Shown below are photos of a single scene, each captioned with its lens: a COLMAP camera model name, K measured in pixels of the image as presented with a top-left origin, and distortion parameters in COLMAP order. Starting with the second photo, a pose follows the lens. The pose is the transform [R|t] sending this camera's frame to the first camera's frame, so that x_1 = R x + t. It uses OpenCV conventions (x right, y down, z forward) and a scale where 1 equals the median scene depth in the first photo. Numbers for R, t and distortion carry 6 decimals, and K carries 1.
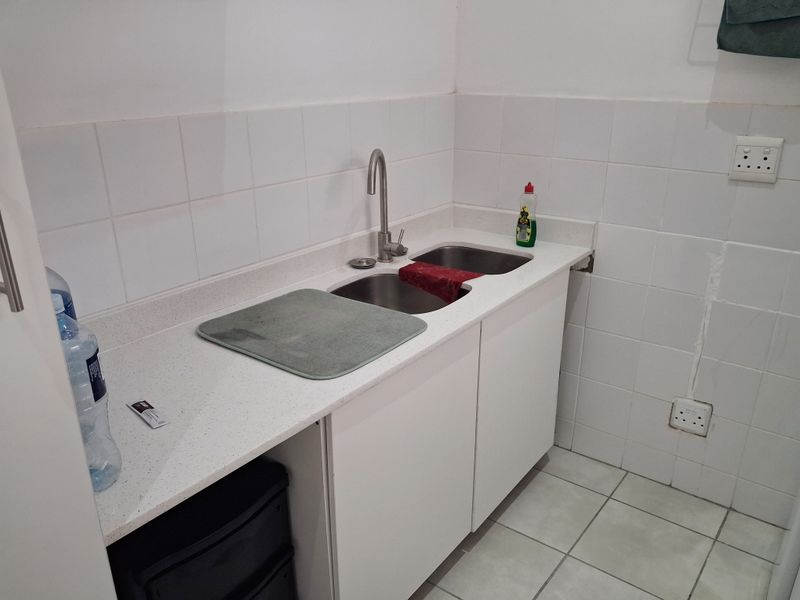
lens RADIAL K [[632.1, 0, 399.7], [0, 632.1, 307.1], [0, 0, 1]] dist [-0.008838, -0.006688]
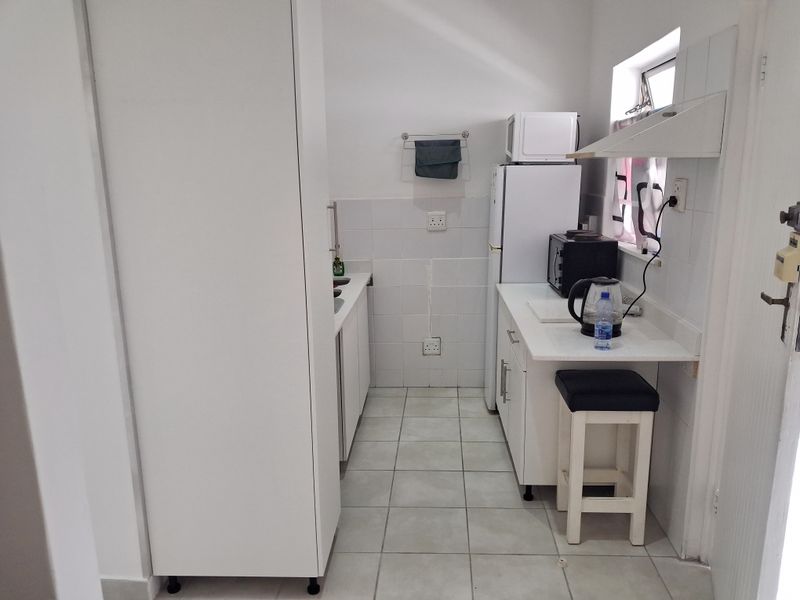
lens RADIAL K [[632.1, 0, 399.7], [0, 632.1, 307.1], [0, 0, 1]] dist [-0.008838, -0.006688]
pose [[0.820783, -0.134104, 0.555275, -0.830977], [0.220925, 0.970935, -0.092072, 0.241609], [-0.526789, 0.198245, 0.826554, -0.737531]]
